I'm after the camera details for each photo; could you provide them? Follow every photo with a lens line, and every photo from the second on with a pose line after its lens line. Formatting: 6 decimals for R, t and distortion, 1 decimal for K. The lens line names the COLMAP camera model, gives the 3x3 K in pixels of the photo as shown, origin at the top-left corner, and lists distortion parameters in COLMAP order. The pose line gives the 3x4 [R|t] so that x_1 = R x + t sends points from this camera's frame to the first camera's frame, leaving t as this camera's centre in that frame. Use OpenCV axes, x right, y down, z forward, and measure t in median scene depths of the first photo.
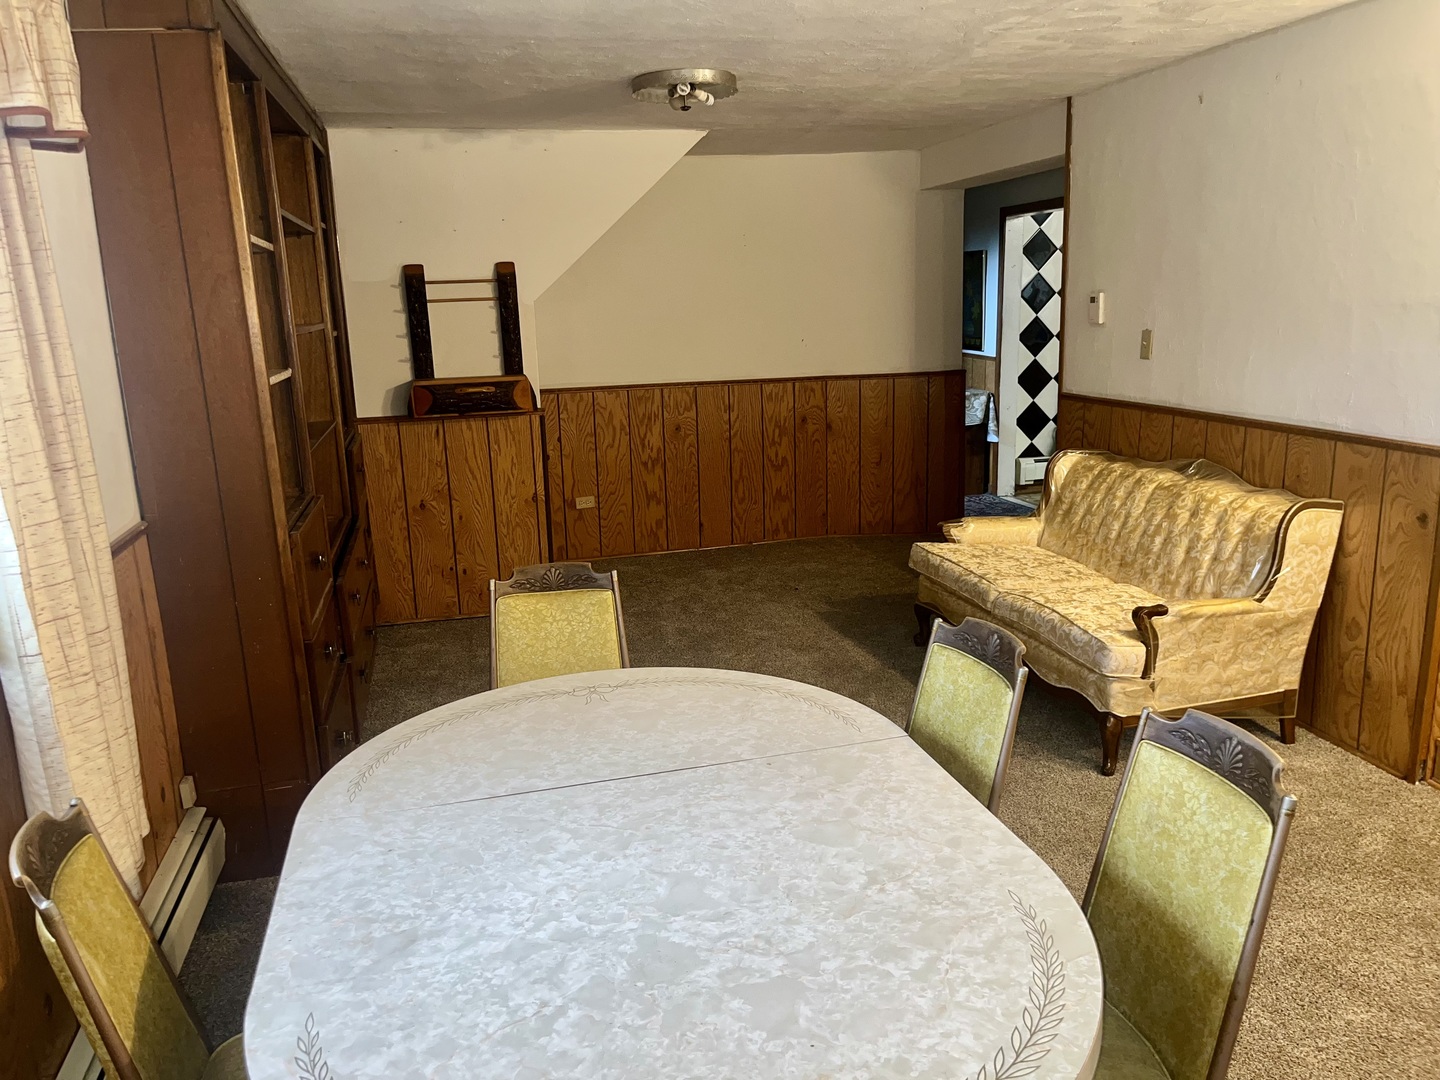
lens RADIAL K [[1080.6, 0, 720.1], [0, 1080.6, 532.3], [0, 0, 1]] dist [0.013479, 0.000163]
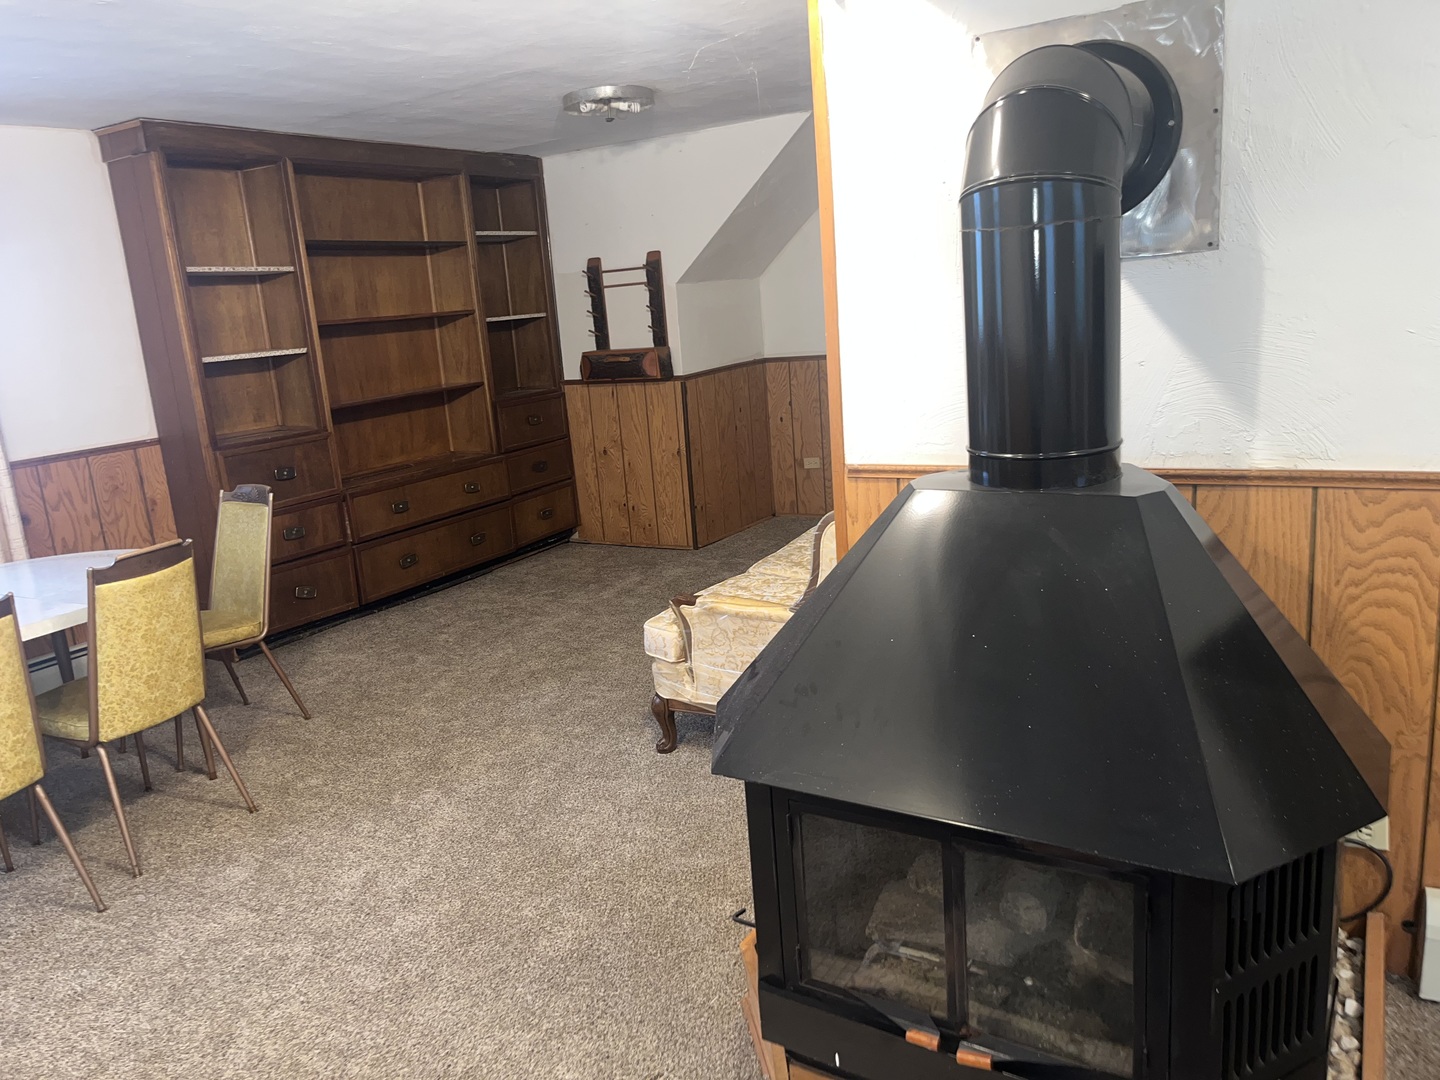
lens RADIAL K [[1080.6, 0, 717.6], [0, 1080.6, 547.9], [0, 0, 1]] dist [0.013479, 0.000163]
pose [[0.716798, 0.134709, -0.684145, 0.701059], [-0.095694, 0.990882, 0.094844, -0.046237], [0.690683, -0.002515, 0.723153, 0.188319]]
